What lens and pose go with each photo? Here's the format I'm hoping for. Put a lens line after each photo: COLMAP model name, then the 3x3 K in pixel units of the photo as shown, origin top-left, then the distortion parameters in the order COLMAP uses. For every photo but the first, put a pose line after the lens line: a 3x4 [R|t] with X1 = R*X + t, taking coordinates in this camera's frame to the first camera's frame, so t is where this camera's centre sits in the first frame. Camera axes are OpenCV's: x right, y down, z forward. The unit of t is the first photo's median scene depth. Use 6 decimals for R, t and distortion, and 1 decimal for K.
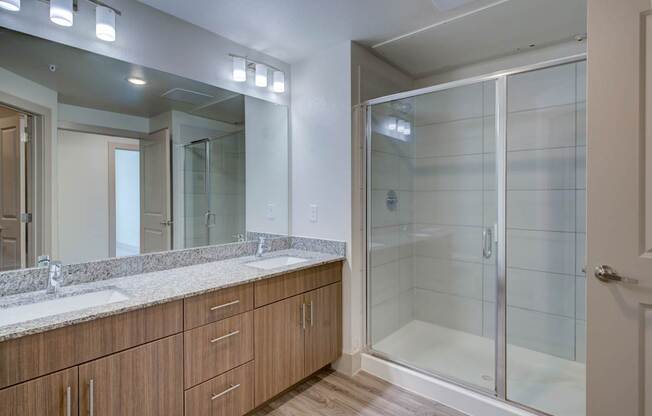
lens RADIAL K [[332.2, 0, 324.7], [0, 332.2, 196.7], [0, 0, 1]] dist [0.001110, 0.000204]
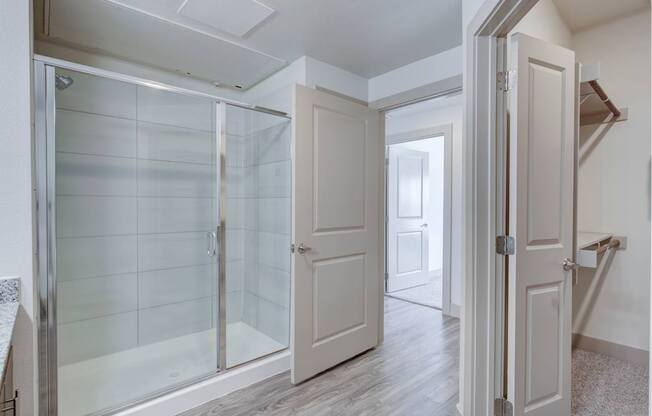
lens RADIAL K [[327.0, 0, 326.0], [0, 327.0, 208.0], [0, 0, 1]] dist [-0.000735, -0.000130]
pose [[0.123073, -0.009839, 0.992349, -0.458370], [-0.000384, 0.999950, 0.009962, 0.004591], [-0.992398, -0.001607, 0.123063, 0.381201]]
